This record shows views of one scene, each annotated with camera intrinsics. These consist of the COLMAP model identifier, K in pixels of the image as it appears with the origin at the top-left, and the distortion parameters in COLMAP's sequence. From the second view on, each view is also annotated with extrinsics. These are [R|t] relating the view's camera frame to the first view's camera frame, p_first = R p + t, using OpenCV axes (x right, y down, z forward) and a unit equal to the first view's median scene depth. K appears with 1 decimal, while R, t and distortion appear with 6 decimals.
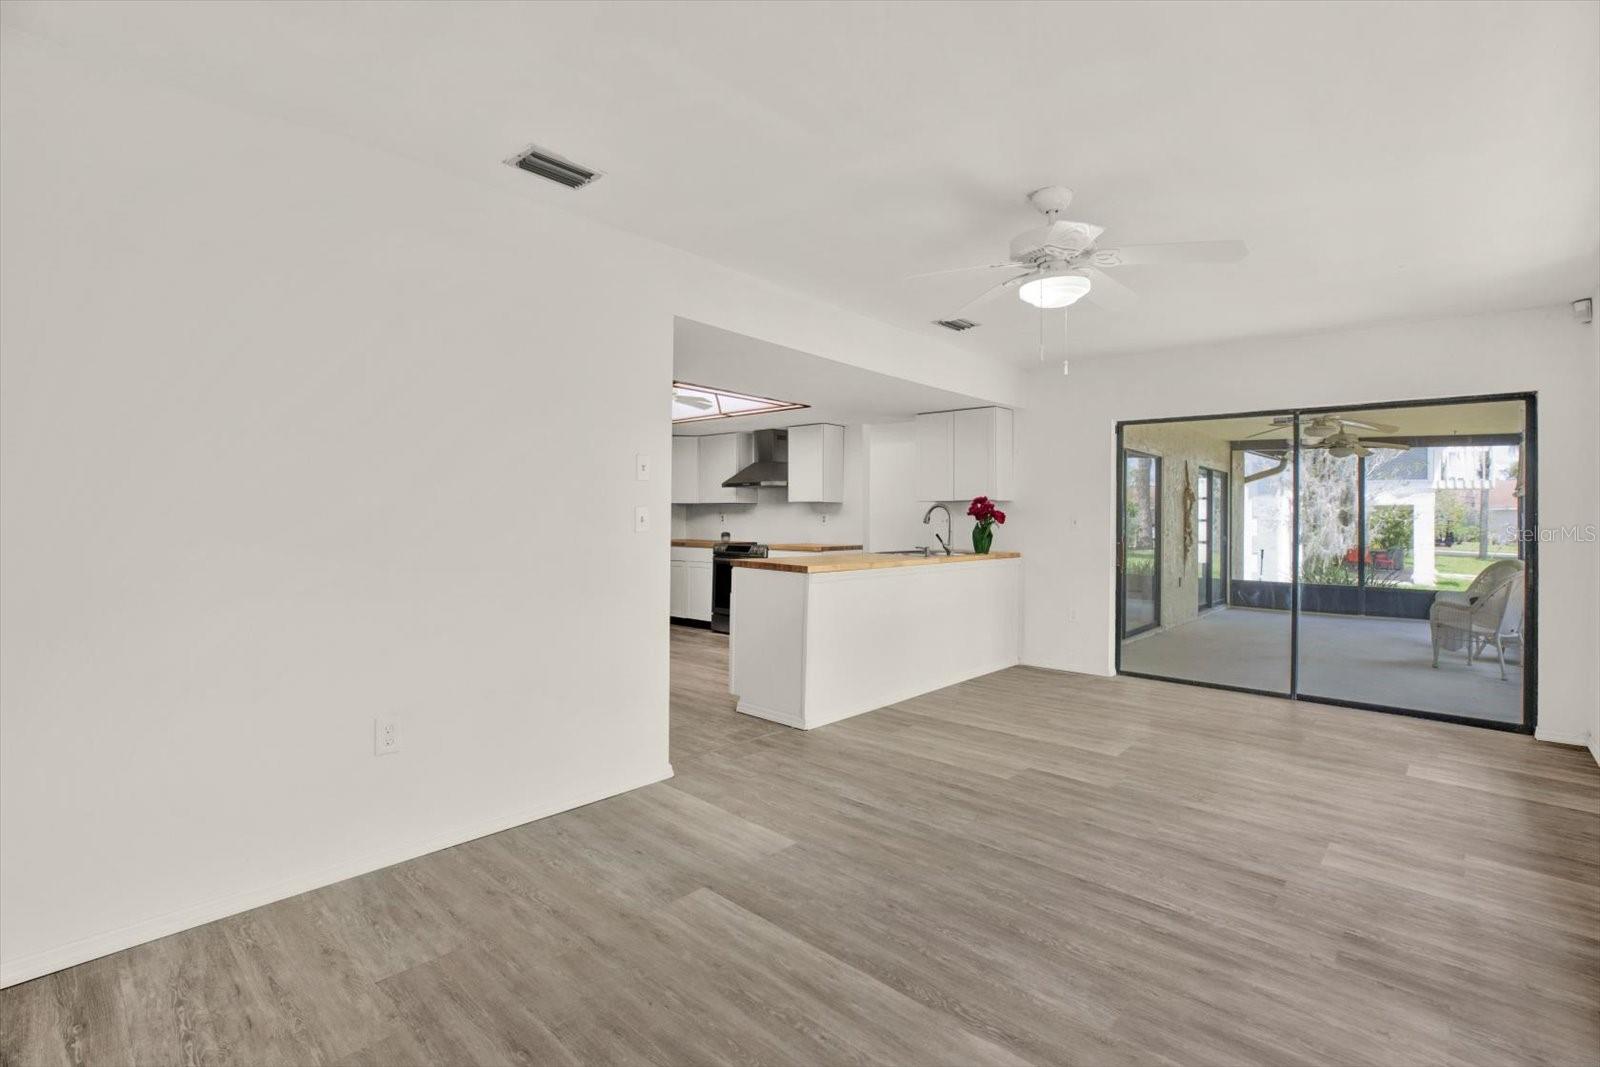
lens RADIAL K [[741.1, 0, 803.0], [0, 741.1, 526.1], [0, 0, 1]] dist [-0.039143, 0.008227]
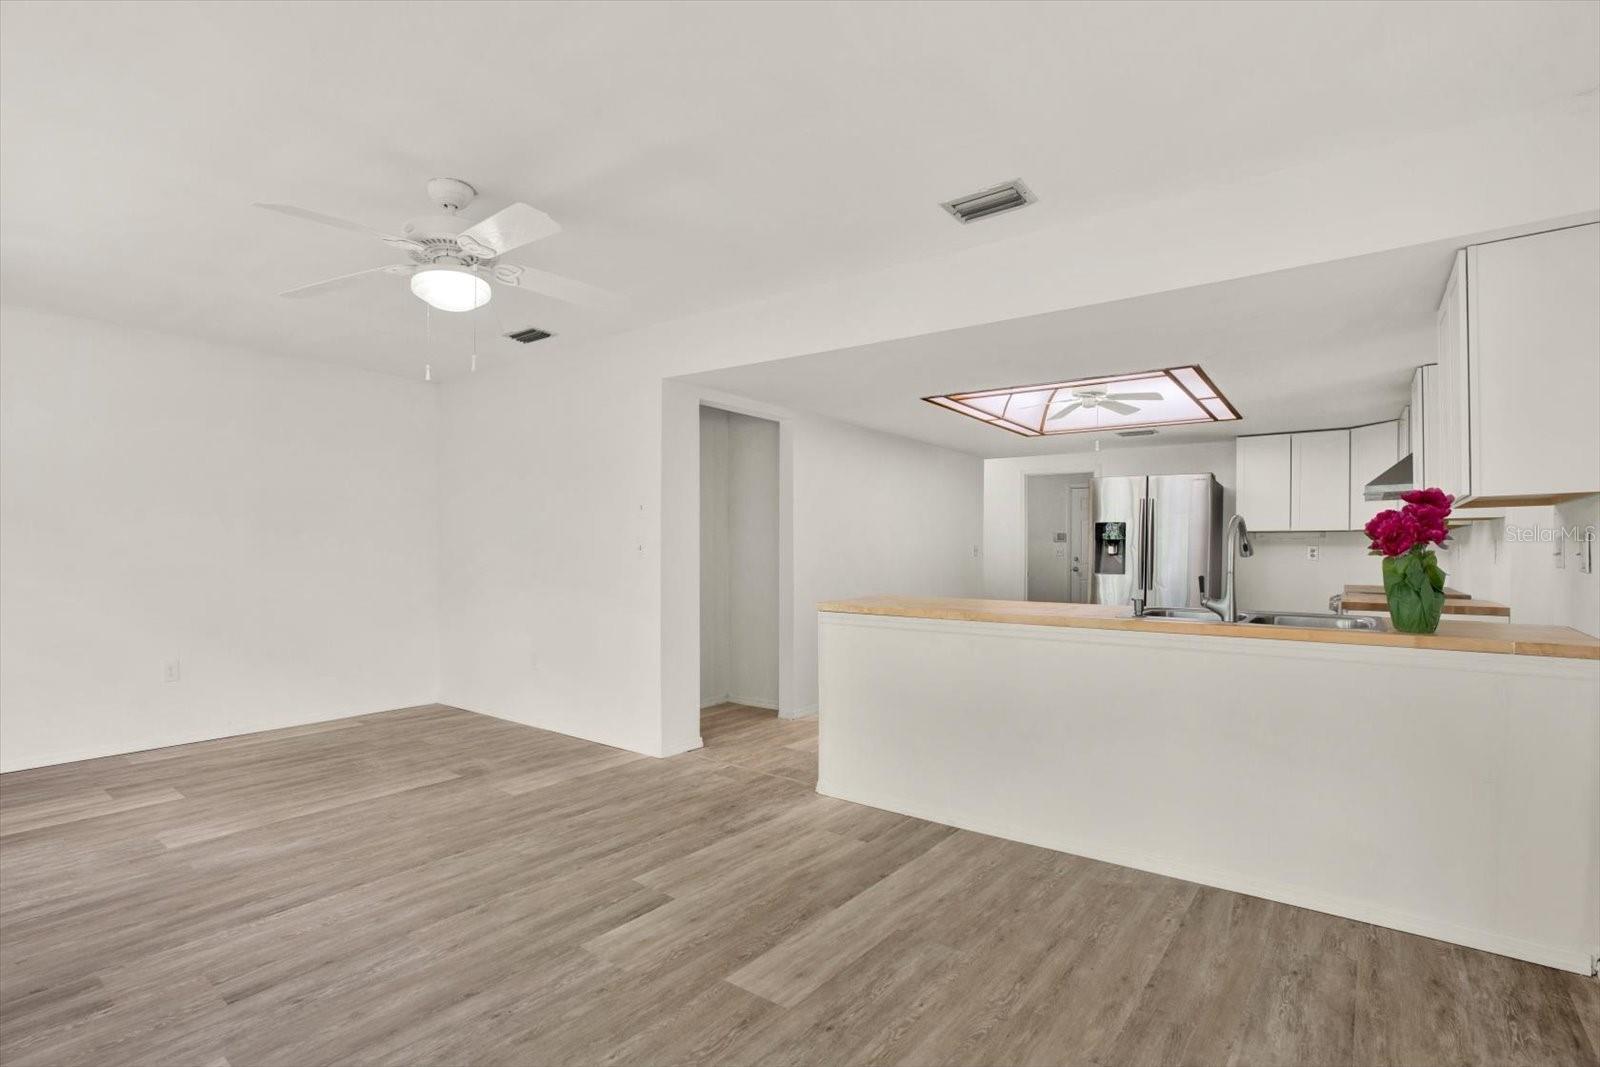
lens RADIAL K [[741.1, 0, 802.5], [0, 741.1, 539.0], [0, 0, 1]] dist [-0.039143, 0.008227]
pose [[0.092756, -0.026118, -0.995346, 1.270002], [-0.015125, 0.999504, -0.027636, 0.000742], [0.995574, 0.017618, 0.092315, 1.294872]]
